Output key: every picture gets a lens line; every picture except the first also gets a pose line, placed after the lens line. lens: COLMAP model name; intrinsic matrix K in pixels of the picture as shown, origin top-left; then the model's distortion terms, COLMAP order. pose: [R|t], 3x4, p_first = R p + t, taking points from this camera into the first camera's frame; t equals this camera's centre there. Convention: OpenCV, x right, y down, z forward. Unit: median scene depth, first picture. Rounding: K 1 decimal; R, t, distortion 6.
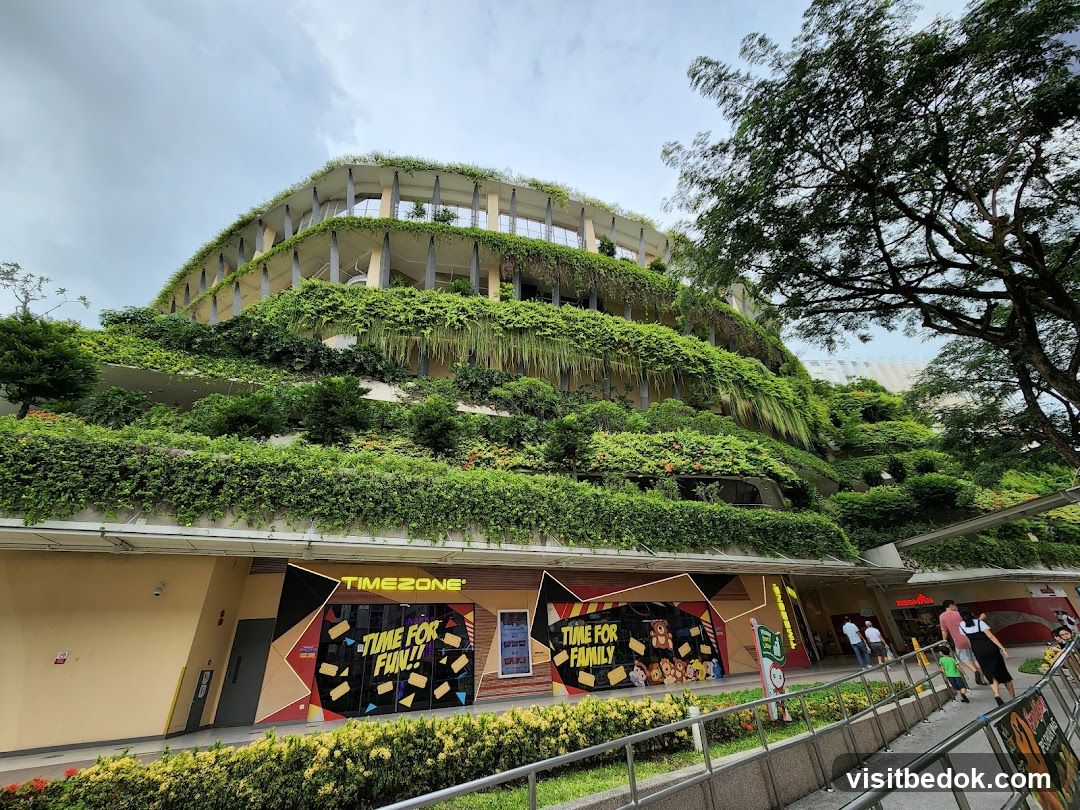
lens RADIAL K [[420.3, 0, 540.0], [0, 420.3, 405.0], [0, 0, 1]] dist [-0.001199, -0.000519]
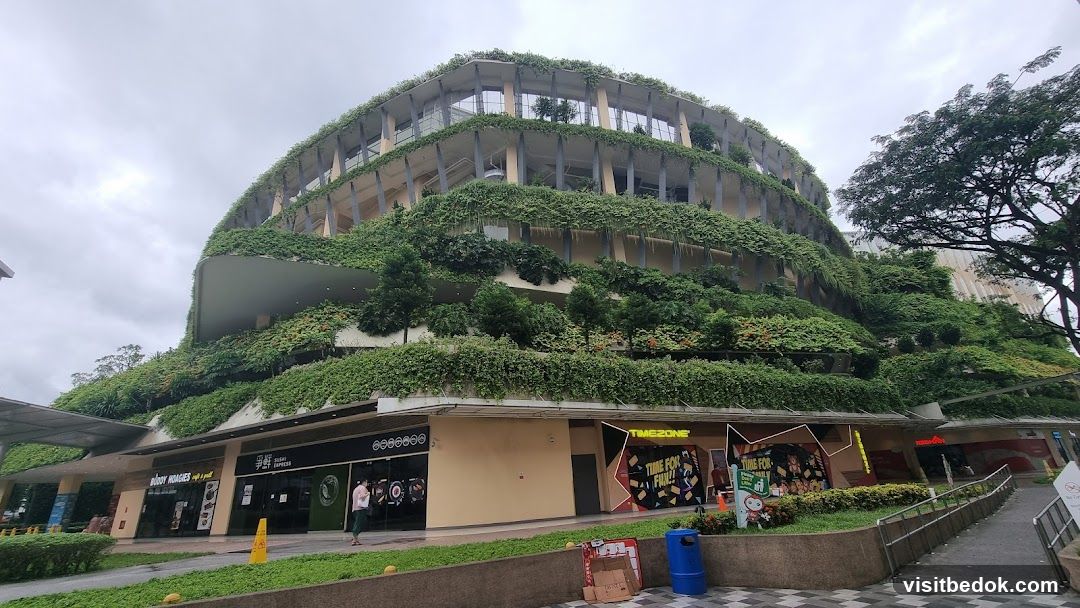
lens RADIAL K [[437.8, 0, 540.0], [0, 437.8, 304.0], [0, 0, 1]] dist [-0.000601, 0.000225]
pose [[0.999205, 0.009589, 0.038692, -0.710272], [-0.014736, 0.990735, 0.135009, -0.225889], [-0.037039, -0.135472, 0.990089, -0.452679]]
